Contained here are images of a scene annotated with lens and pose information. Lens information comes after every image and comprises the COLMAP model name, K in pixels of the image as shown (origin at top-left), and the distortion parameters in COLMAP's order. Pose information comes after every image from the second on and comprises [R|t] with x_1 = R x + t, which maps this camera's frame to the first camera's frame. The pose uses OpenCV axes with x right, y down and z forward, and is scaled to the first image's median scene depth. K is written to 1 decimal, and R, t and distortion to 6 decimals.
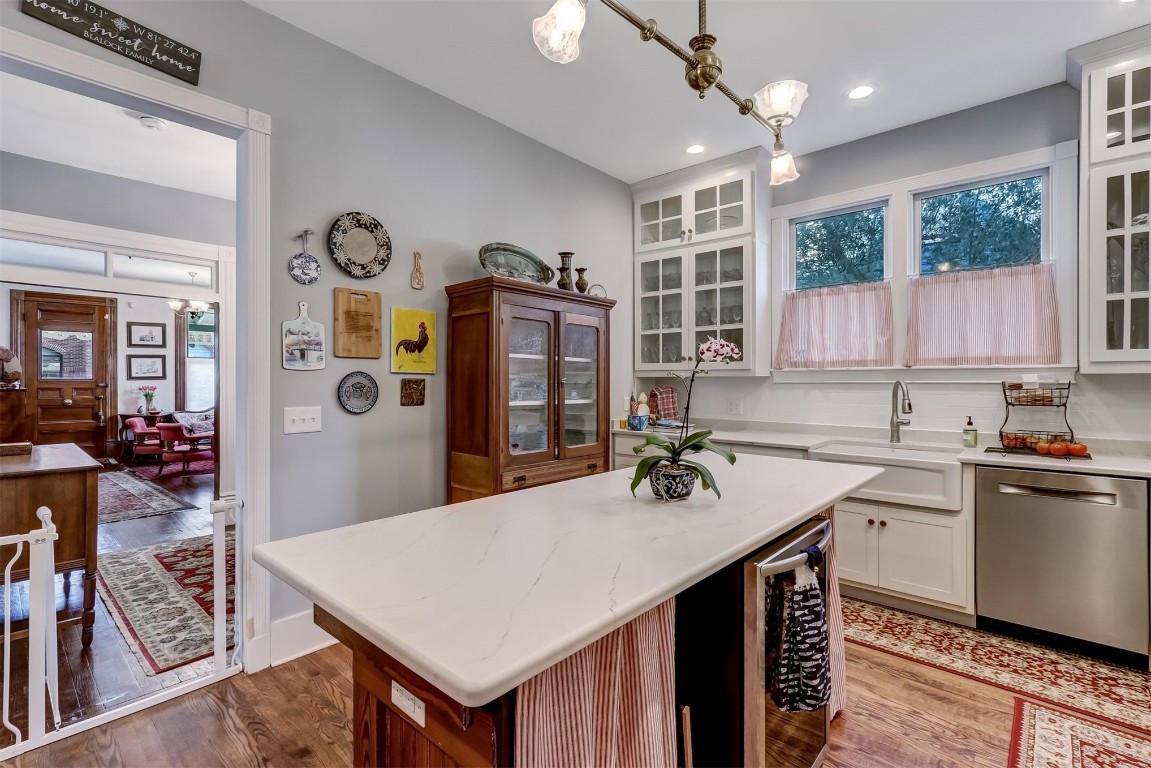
lens RADIAL K [[530.8, 0, 570.9], [0, 530.8, 380.7], [0, 0, 1]] dist [0.003533, 0.003266]
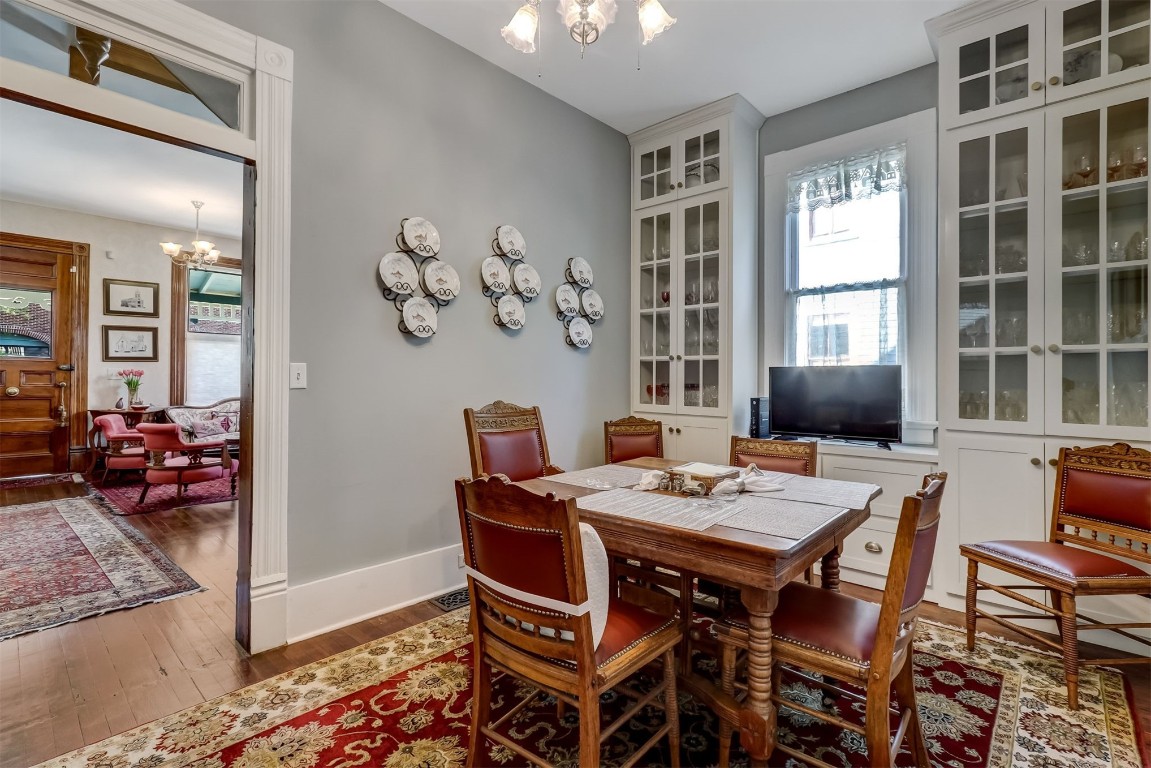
lens RADIAL K [[530.8, 0, 565.1], [0, 530.8, 374.6], [0, 0, 1]] dist [0.003533, 0.003266]
pose [[0.999943, 0.005725, -0.009039, -0.223339], [-0.005859, 0.999872, -0.014861, 0.024140], [0.008952, 0.014913, 0.999849, 0.313316]]
